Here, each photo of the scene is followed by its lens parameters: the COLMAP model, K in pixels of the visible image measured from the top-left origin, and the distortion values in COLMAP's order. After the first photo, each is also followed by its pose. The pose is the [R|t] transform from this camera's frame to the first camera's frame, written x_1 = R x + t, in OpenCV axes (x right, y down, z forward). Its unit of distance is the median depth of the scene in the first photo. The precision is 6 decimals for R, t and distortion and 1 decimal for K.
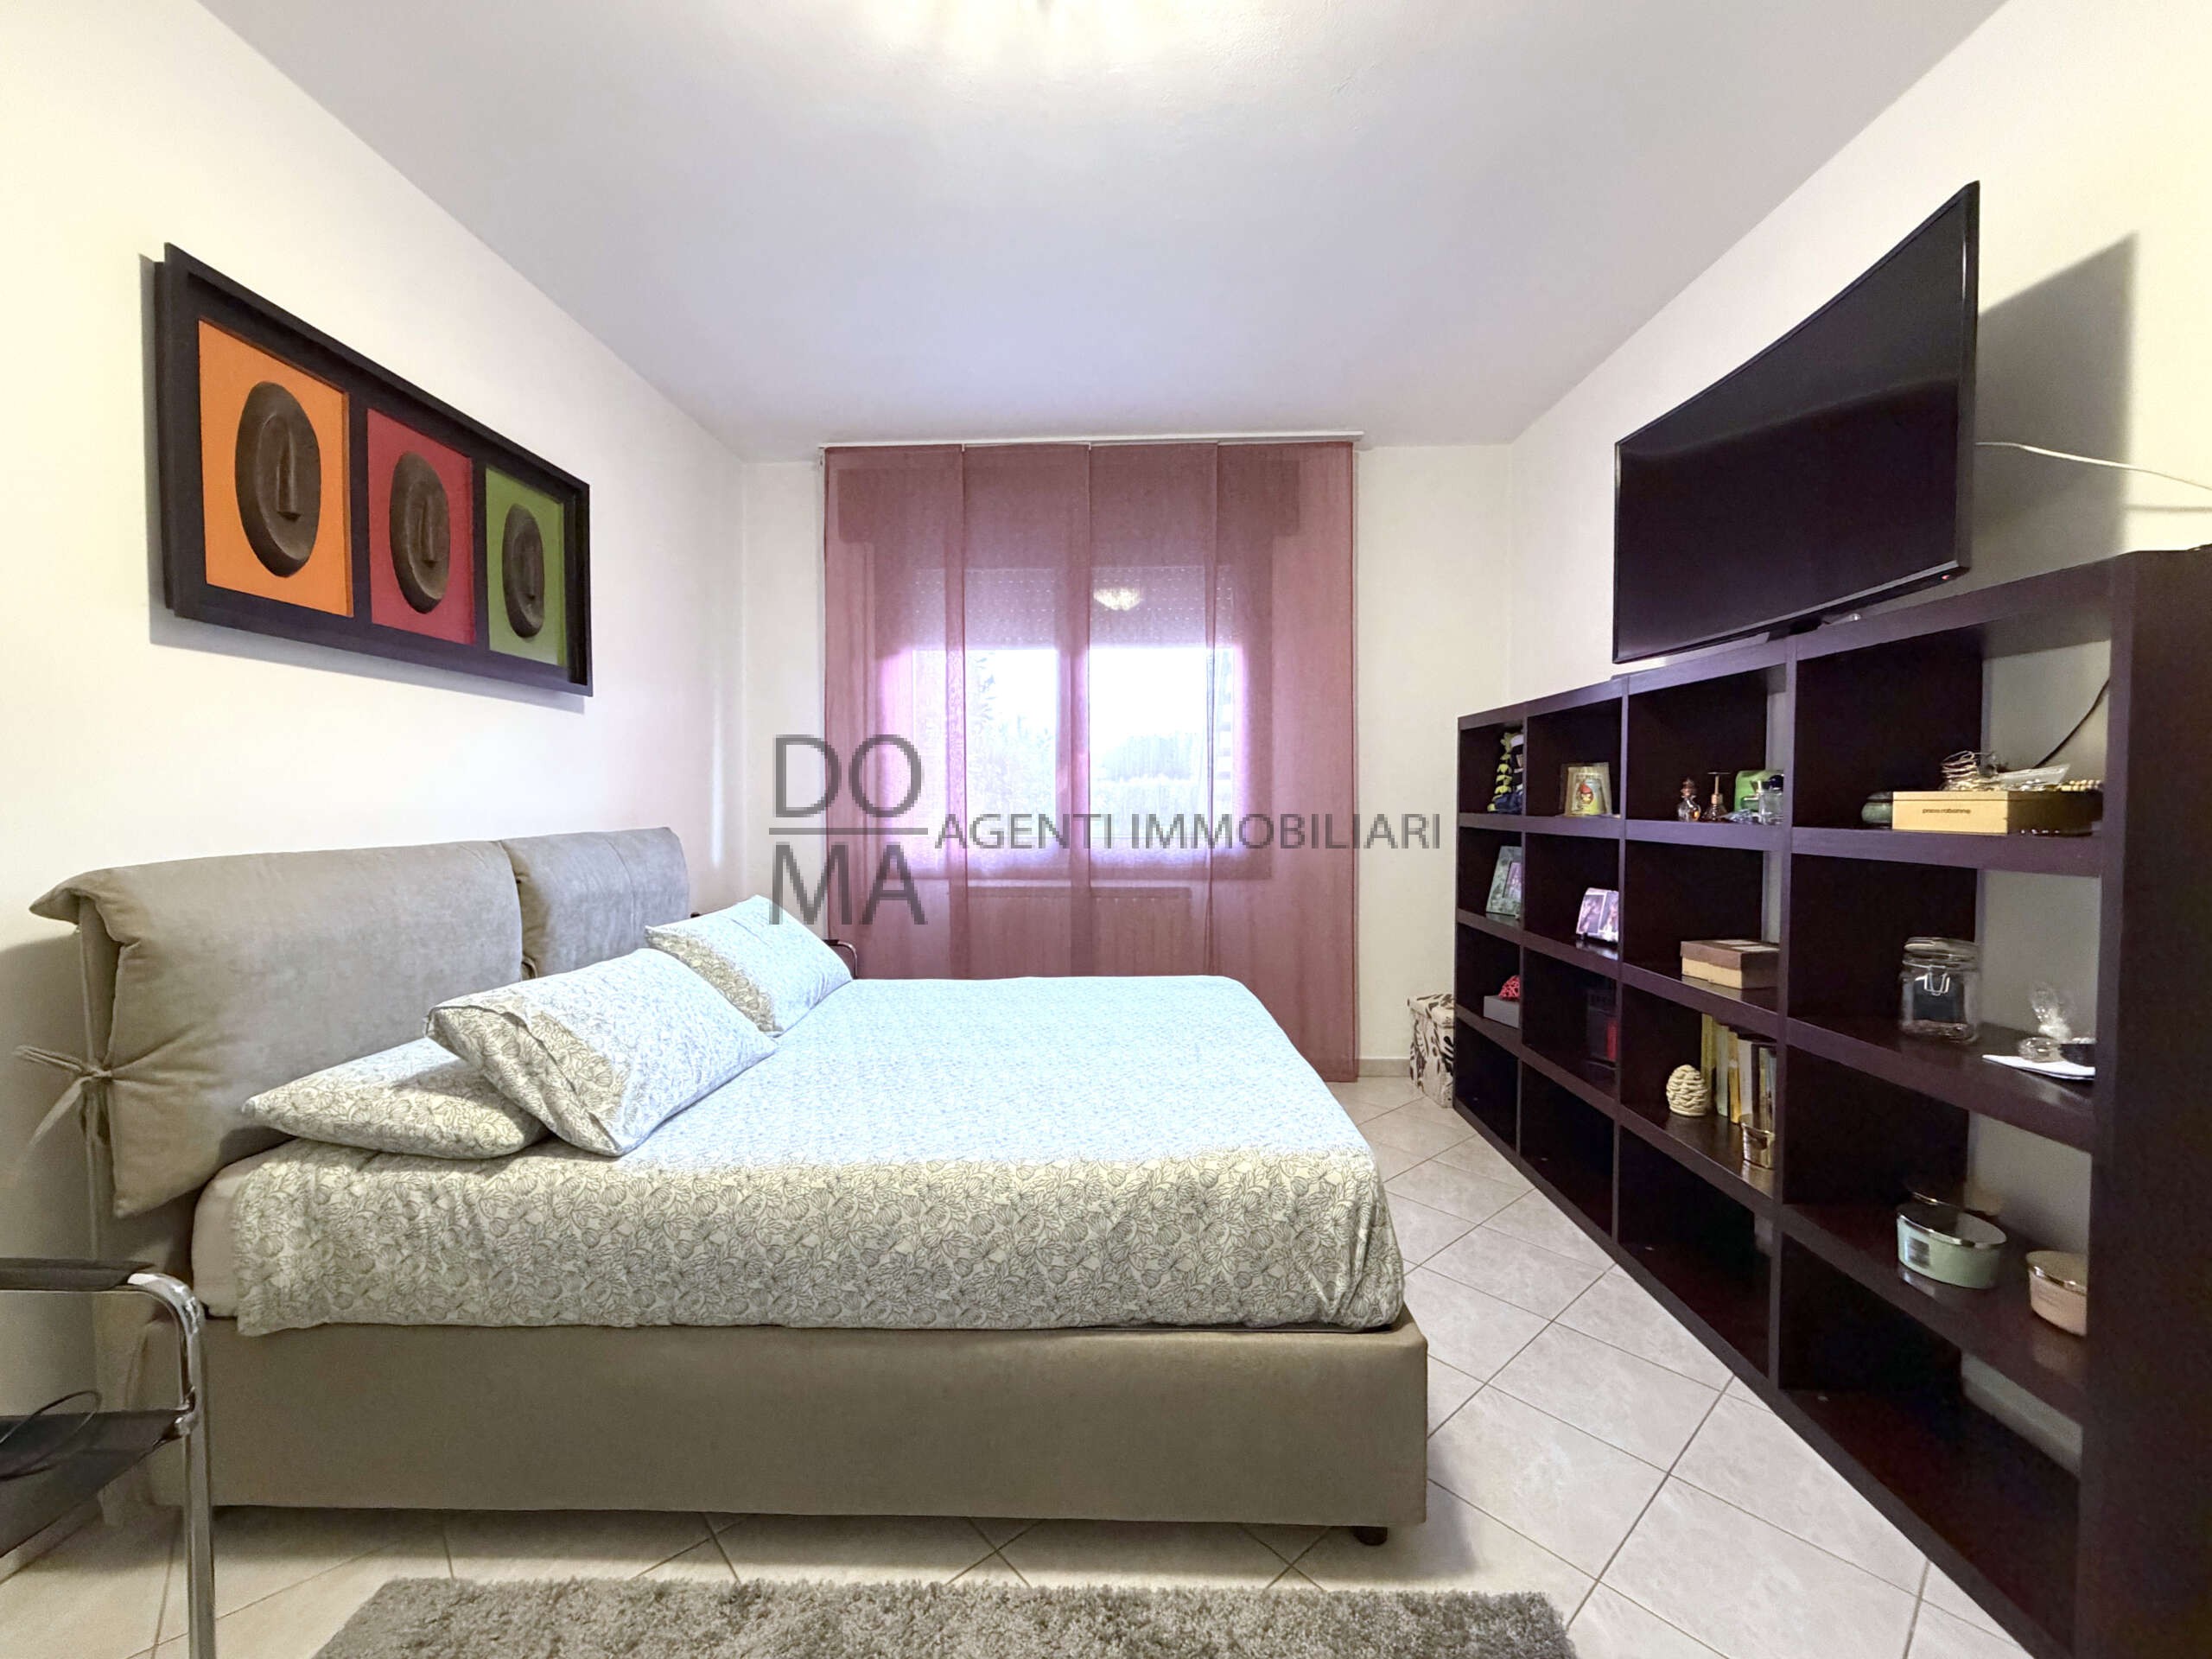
lens RADIAL K [[887.8, 0, 1102.3], [0, 887.8, 825.3], [0, 0, 1]] dist [0.000504, -0.000082]
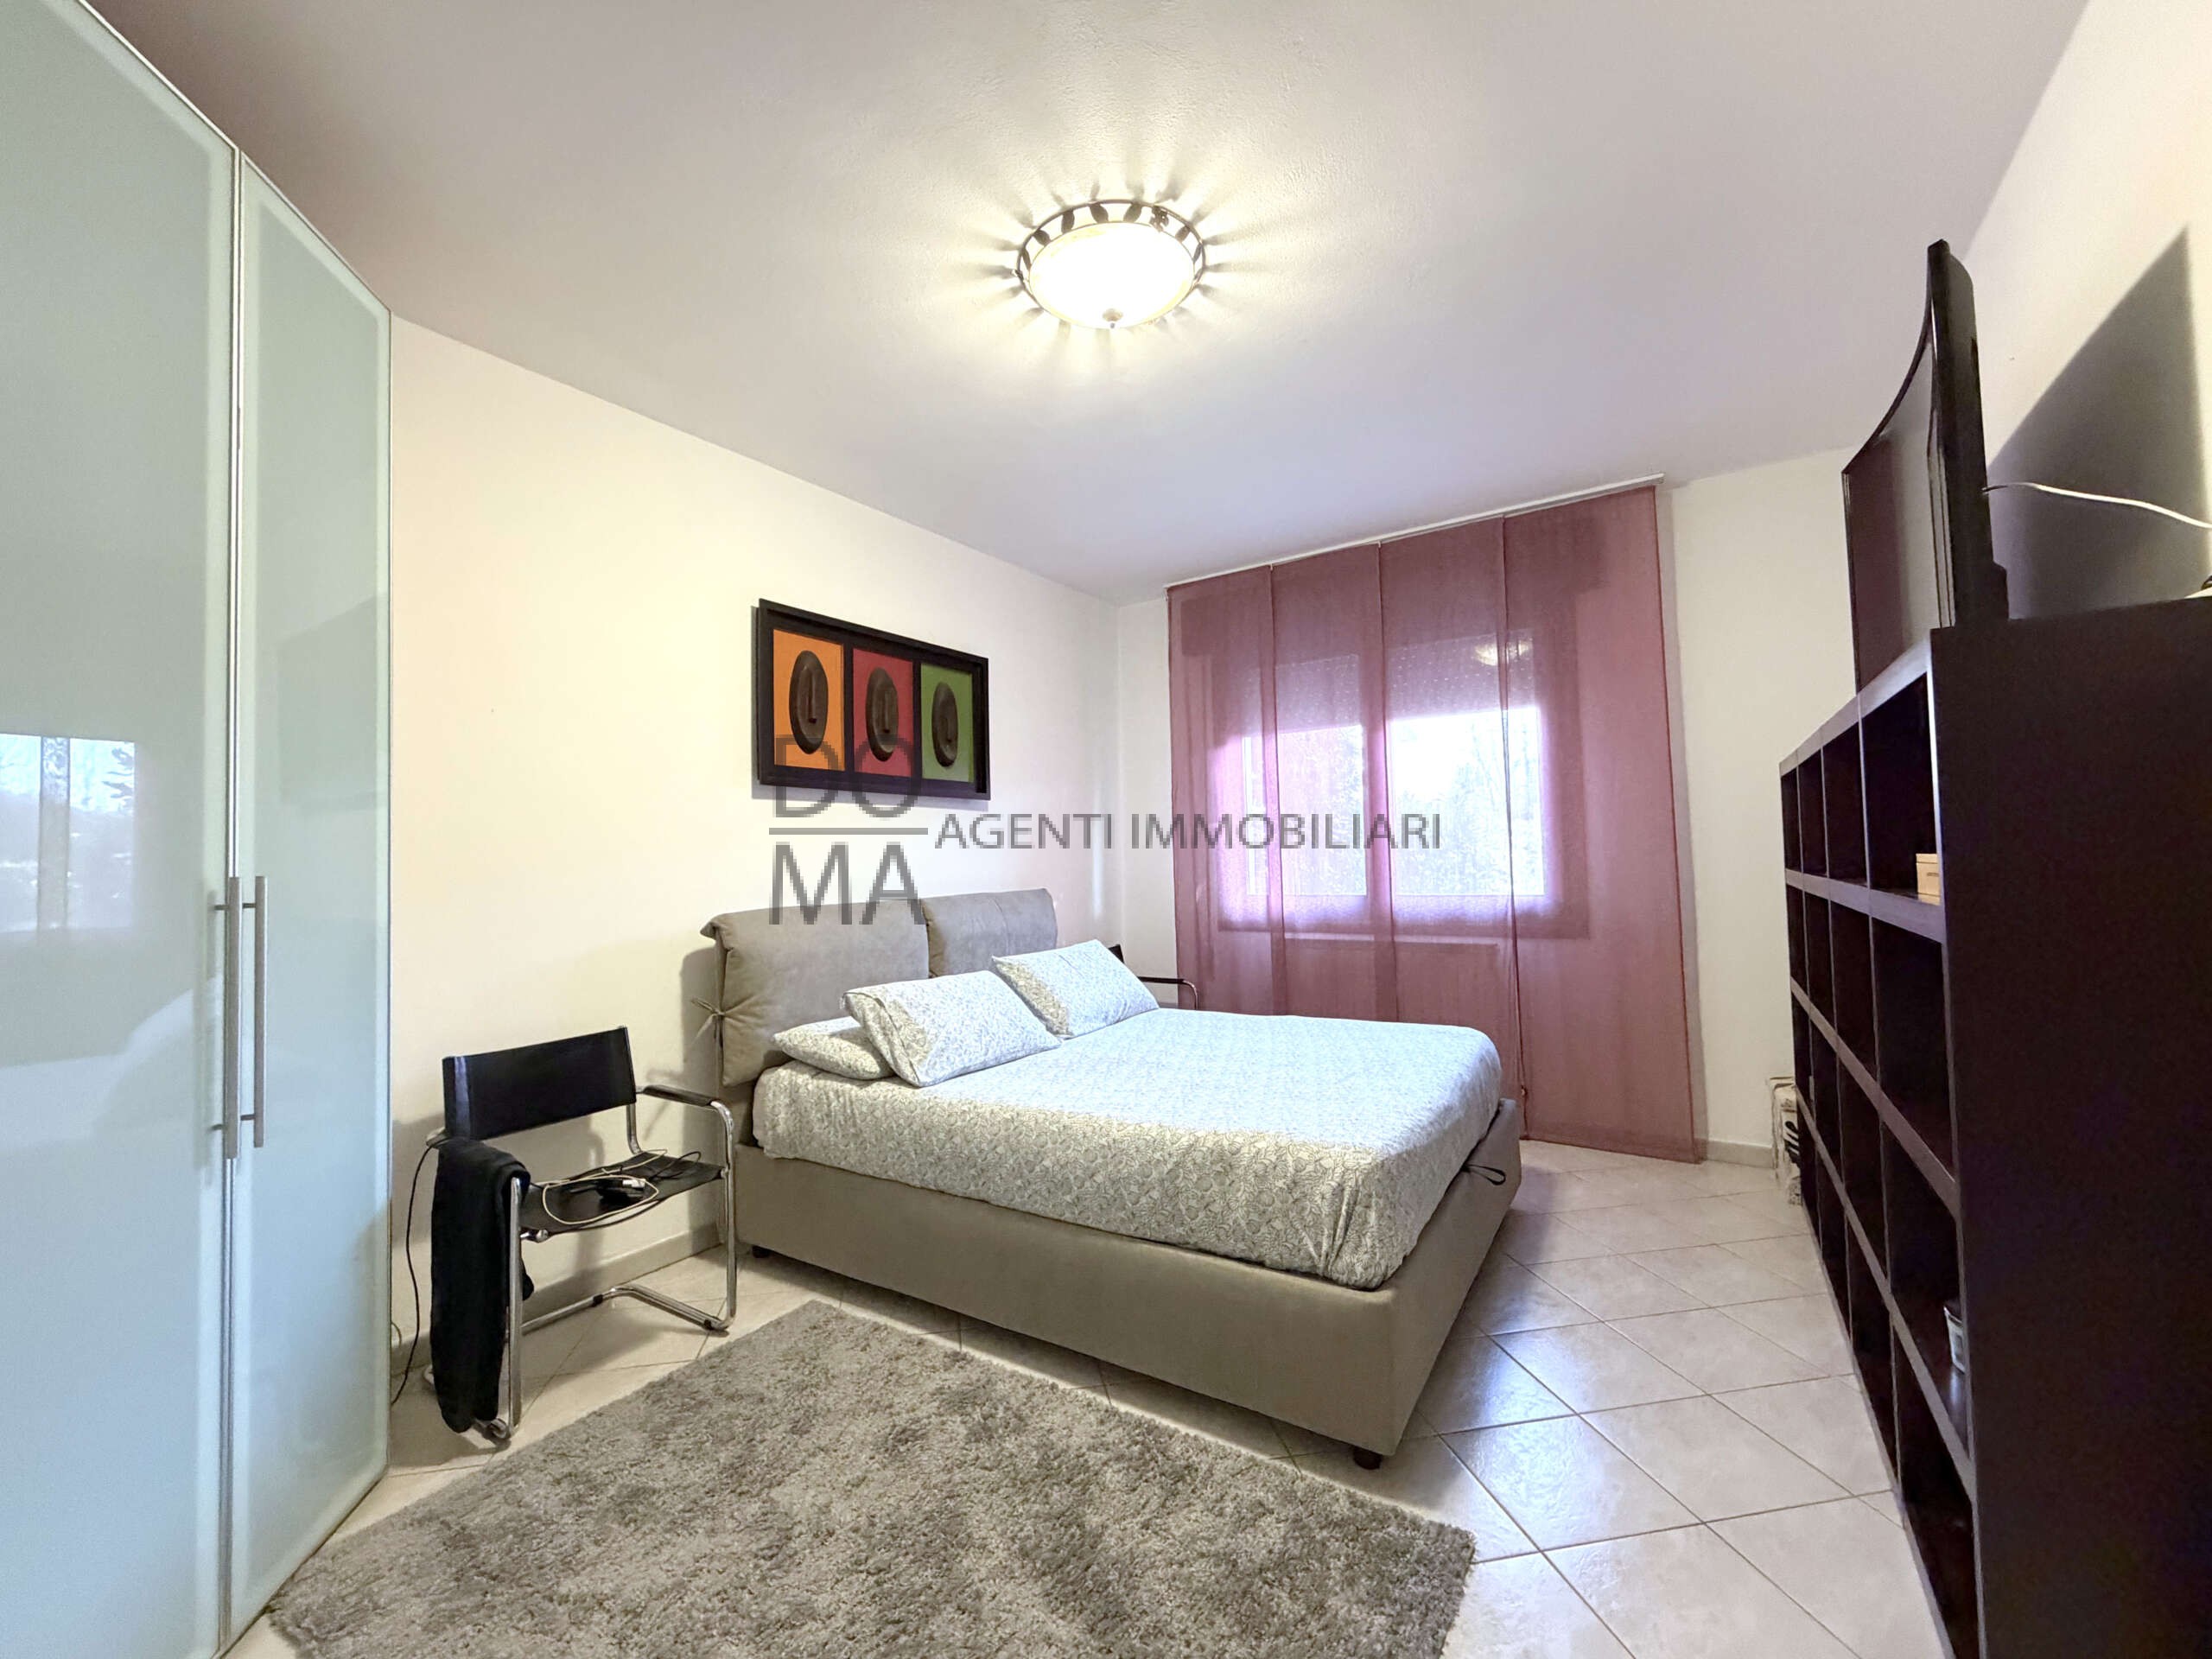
lens RADIAL K [[888.6, 0, 1111.9], [0, 888.6, 828.4], [0, 0, 1]] dist [-0.000098, 0.000714]
pose [[0.857472, -0.038764, -0.513069, 0.659050], [0.008748, 0.998112, -0.060790, -0.013911], [0.514457, 0.047638, 0.856192, -0.287945]]
